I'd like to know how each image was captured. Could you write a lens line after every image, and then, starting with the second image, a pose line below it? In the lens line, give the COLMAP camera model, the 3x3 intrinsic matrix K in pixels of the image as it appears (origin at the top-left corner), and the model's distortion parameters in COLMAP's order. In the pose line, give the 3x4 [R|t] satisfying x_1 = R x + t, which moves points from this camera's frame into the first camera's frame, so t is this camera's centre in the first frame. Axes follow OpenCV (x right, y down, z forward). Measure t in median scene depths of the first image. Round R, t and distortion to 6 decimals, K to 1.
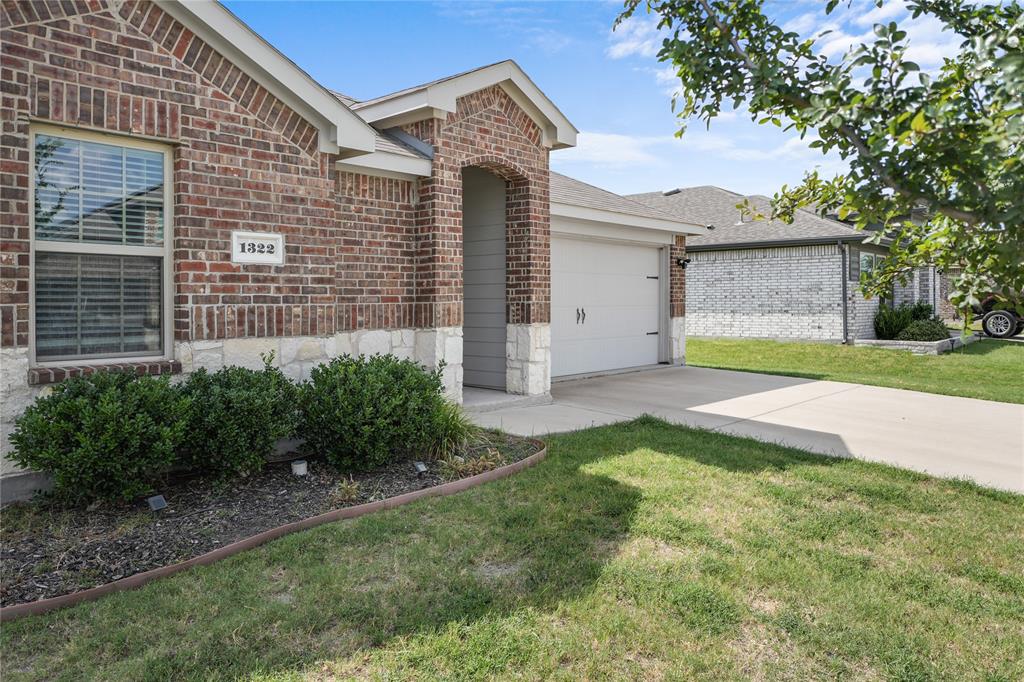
lens RADIAL K [[717.6, 0, 512.8], [0, 717.6, 304.9], [0, 0, 1]] dist [0.000468, 0.000519]
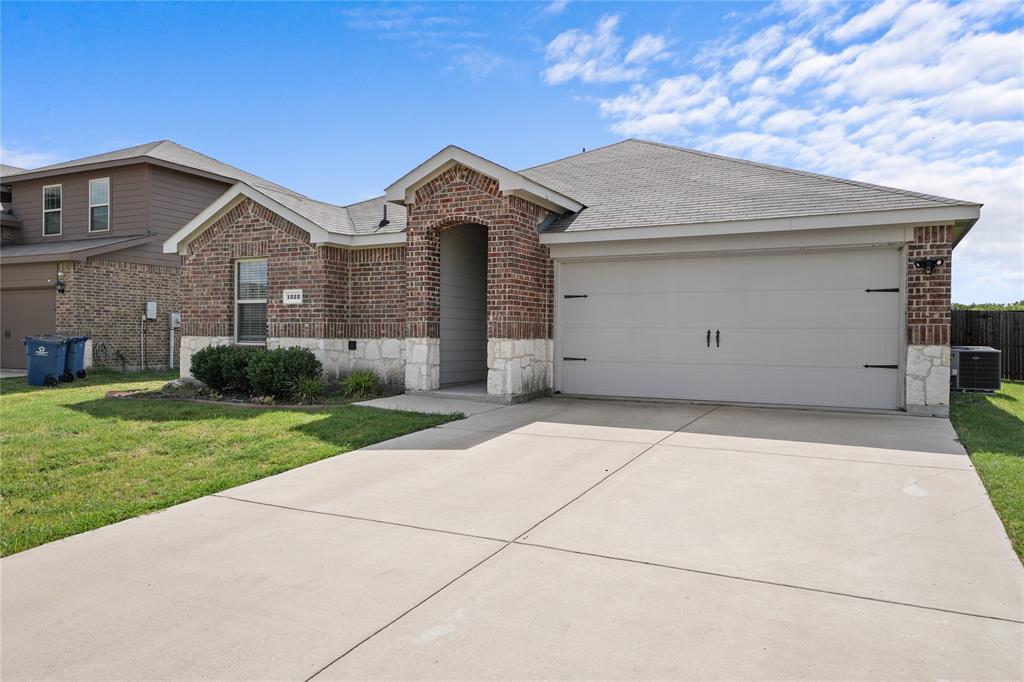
lens RADIAL K [[678.3, 0, 512.0], [0, 678.3, 341.0], [0, 0, 1]] dist [0.000224, 0.000061]
pose [[0.269916, 0.011959, -0.962810, 1.685701], [-0.012400, 0.999883, 0.008944, 0.027109], [0.962804, 0.009525, 0.270033, 1.004102]]
